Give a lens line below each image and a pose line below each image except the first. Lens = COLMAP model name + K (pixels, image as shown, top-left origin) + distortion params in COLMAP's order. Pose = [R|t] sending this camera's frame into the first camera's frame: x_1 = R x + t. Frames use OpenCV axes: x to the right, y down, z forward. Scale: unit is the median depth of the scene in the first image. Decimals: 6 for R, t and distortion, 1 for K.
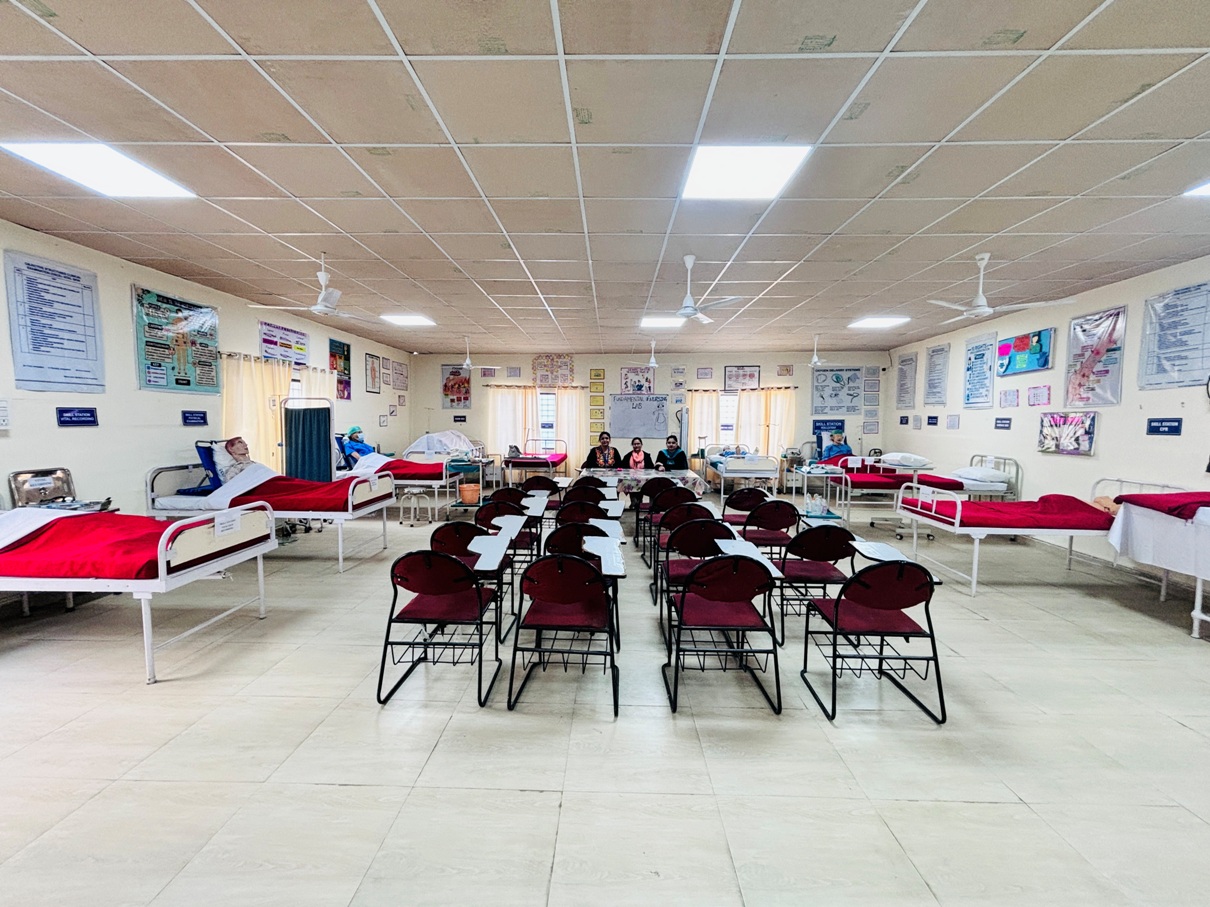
lens RADIAL K [[497.2, 0, 601.2], [0, 497.2, 456.4], [0, 0, 1]] dist [0.006118, -0.000105]
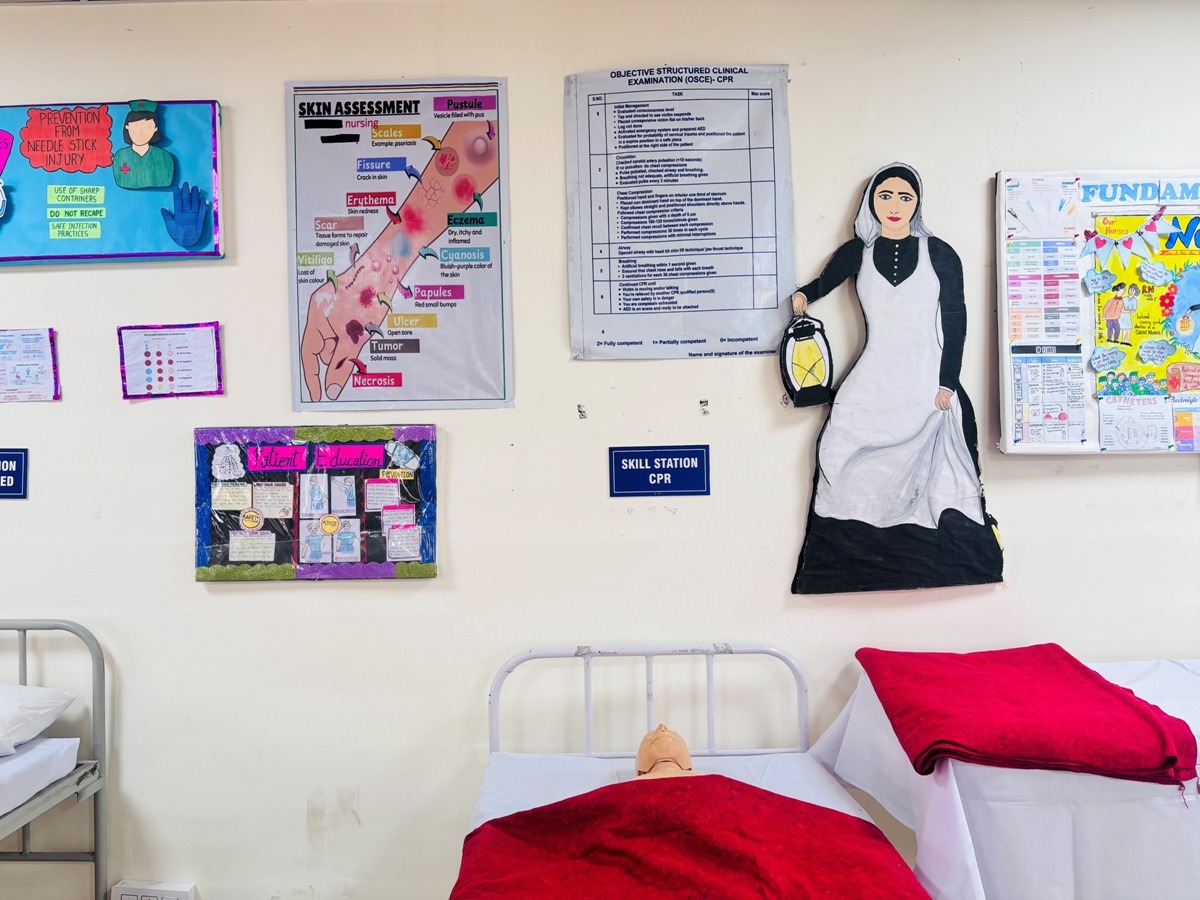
lens RADIAL K [[903.6, 0, 603.9], [0, 903.6, 458.9], [0, 0, 1]] dist [0.051145, -0.048241]
pose [[-0.082907, -0.015797, 0.996432, 0.334293], [0.083463, 0.996251, 0.022738, -0.053924], [-0.993056, 0.085051, -0.081278, 0.694928]]
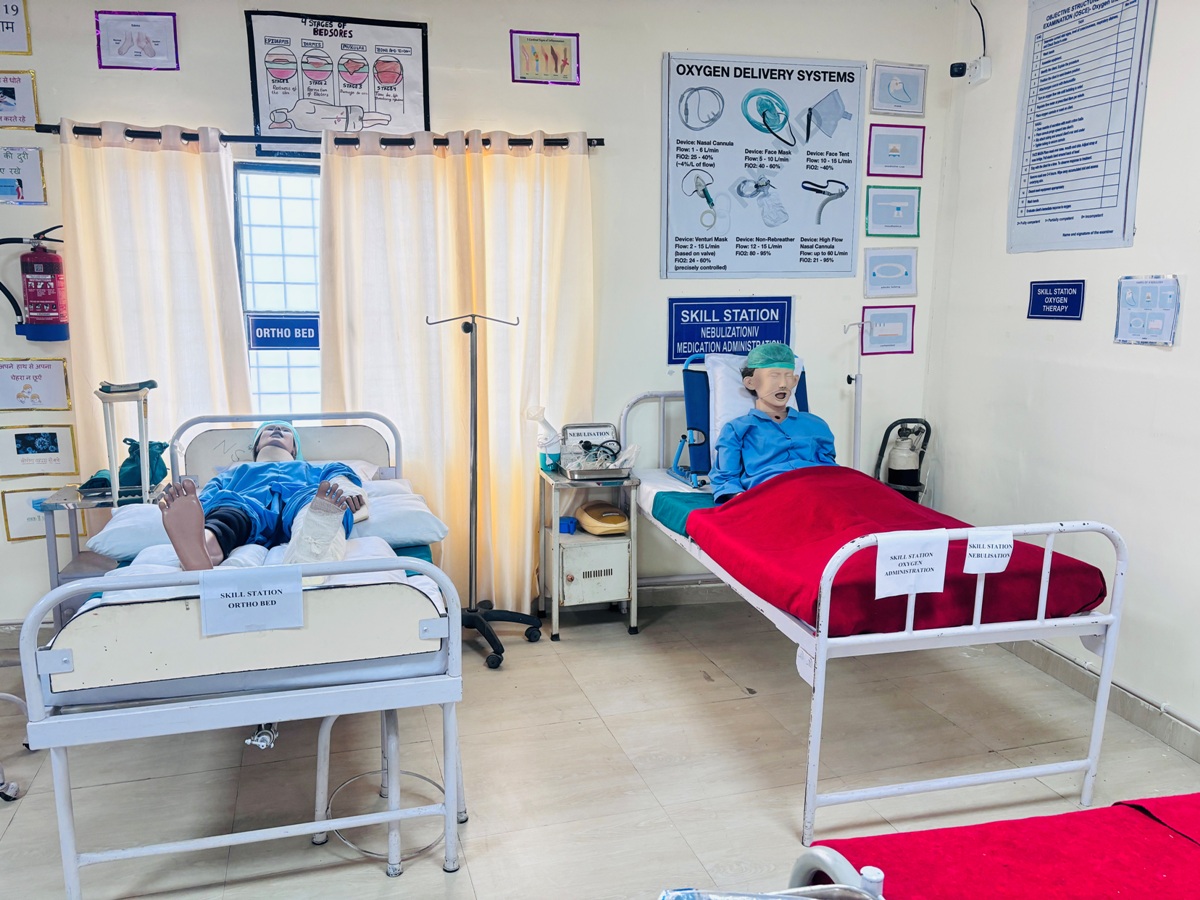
lens RADIAL K [[903.6, 0, 600.0], [0, 903.6, 460.9], [0, 0, 1]] dist [0.051145, -0.048241]
pose [[0.945689, -0.053690, 0.320608, 0.373259], [0.019023, 0.993716, 0.110300, -0.065074], [-0.324515, -0.098211, 0.940768, 0.883593]]
